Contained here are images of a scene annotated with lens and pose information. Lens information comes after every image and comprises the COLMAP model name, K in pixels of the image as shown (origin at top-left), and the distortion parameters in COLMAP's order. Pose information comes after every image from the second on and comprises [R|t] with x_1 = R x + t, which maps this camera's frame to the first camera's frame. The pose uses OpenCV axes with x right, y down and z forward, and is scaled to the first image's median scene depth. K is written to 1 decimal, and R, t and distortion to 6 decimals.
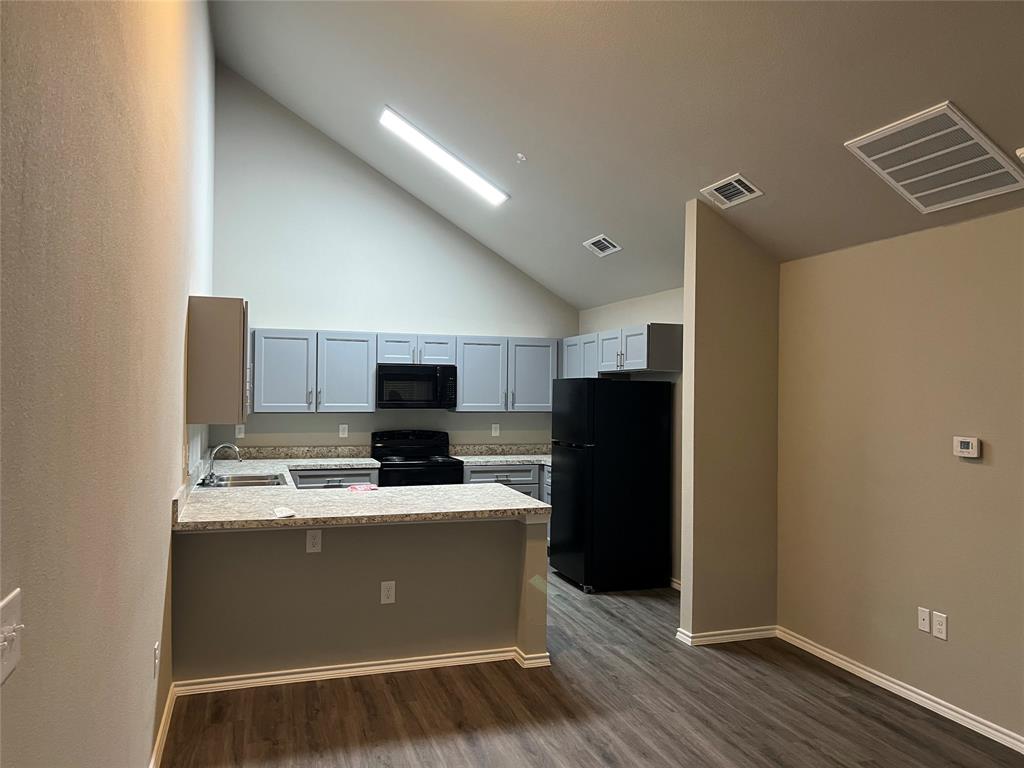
lens RADIAL K [[771.8, 0, 519.4], [0, 771.8, 390.9], [0, 0, 1]] dist [0.071401, -0.086306]
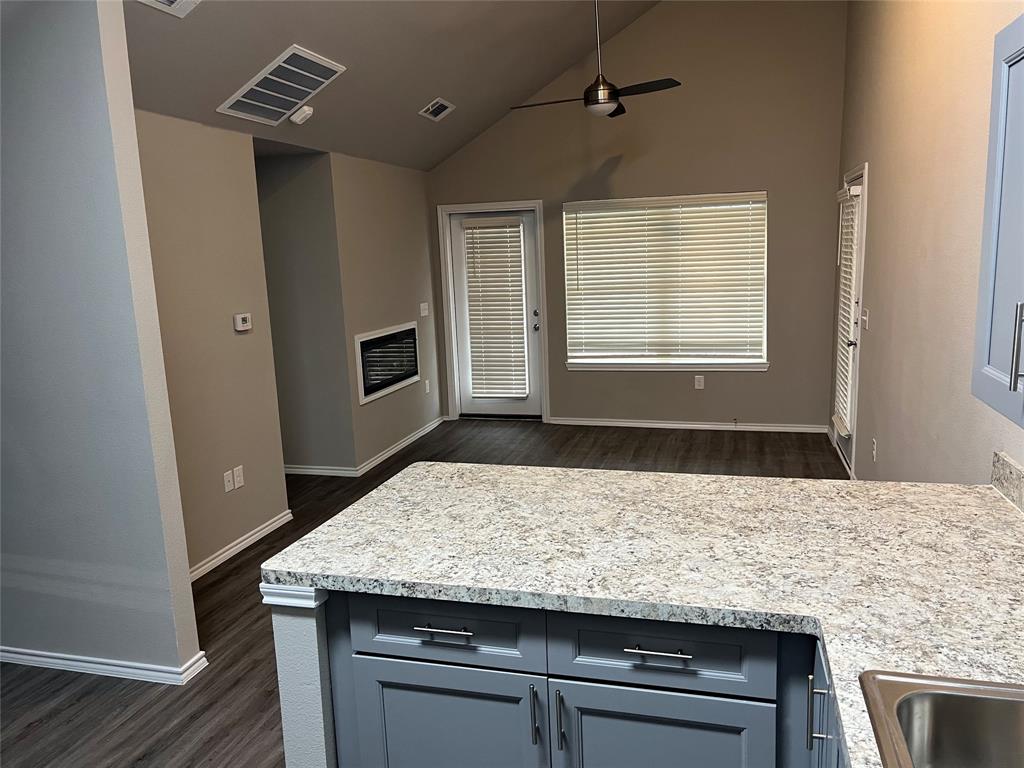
lens RADIAL K [[771.8, 0, 519.4], [0, 771.8, 390.9], [0, 0, 1]] dist [0.071401, -0.086306]
pose [[-0.826136, -0.086064, 0.556859, -0.459652], [0.025351, 0.981589, 0.189317, -0.040499], [-0.562900, 0.170519, -0.808744, 1.693803]]
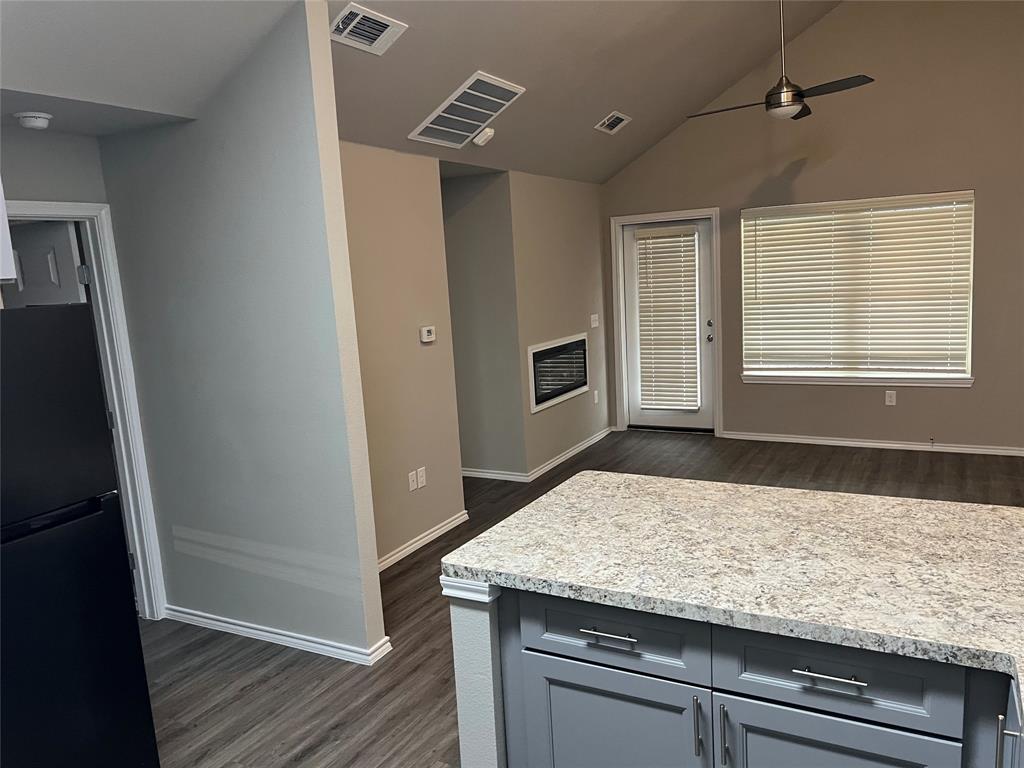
lens RADIAL K [[771.8, 0, 519.4], [0, 771.8, 390.9], [0, 0, 1]] dist [0.071401, -0.086306]
pose [[-0.684251, -0.092021, 0.723417, -0.473383], [0.045540, 0.984678, 0.168328, -0.045099], [-0.727823, 0.148123, -0.669577, 1.709061]]
